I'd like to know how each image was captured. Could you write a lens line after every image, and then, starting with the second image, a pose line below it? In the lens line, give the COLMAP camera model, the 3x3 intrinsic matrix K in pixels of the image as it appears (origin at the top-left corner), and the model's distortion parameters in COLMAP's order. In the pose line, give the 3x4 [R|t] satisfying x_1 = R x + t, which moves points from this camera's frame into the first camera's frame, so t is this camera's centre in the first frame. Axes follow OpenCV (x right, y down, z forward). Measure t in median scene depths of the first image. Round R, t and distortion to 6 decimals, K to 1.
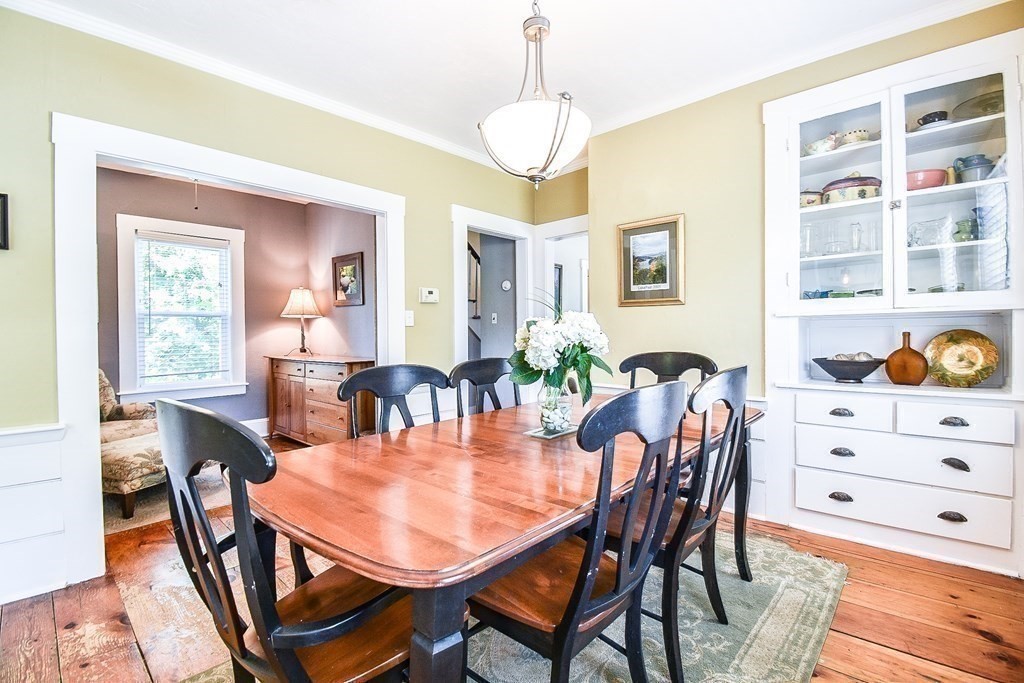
lens RADIAL K [[455.6, 0, 511.0], [0, 455.6, 336.3], [0, 0, 1]] dist [0.012479, -0.021076]
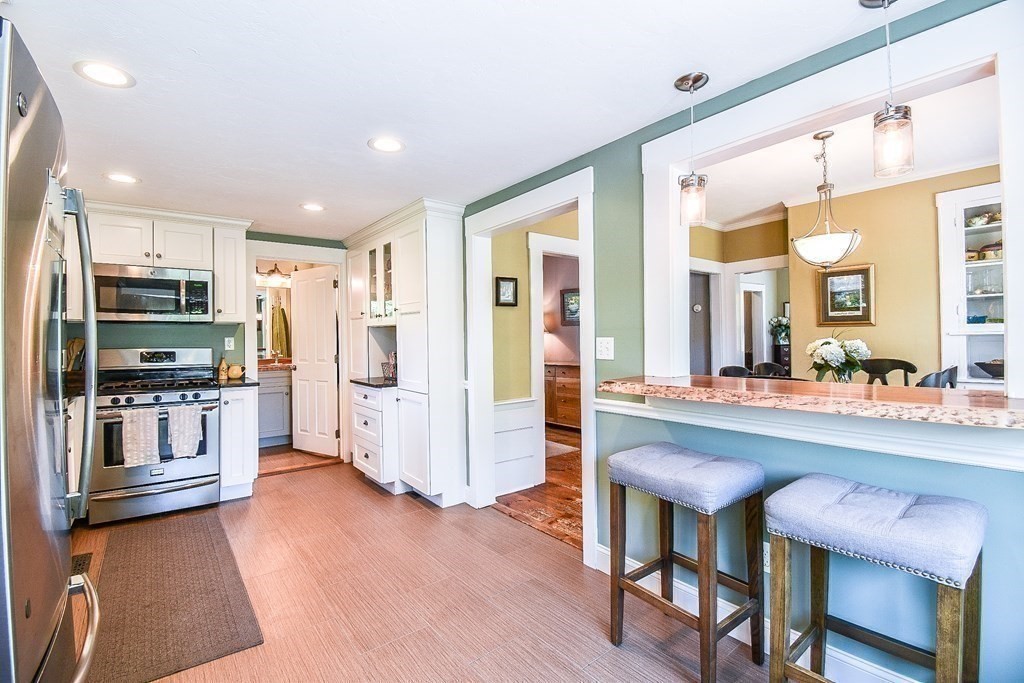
lens RADIAL K [[451.2, 0, 509.6], [0, 451.2, 337.0], [0, 0, 1]] dist [0.001740, -0.018931]
pose [[0.987158, -0.008164, -0.159537, -0.624183], [0.006244, 0.999902, -0.012529, -0.027159], [0.159624, 0.011372, 0.987112, -0.683403]]
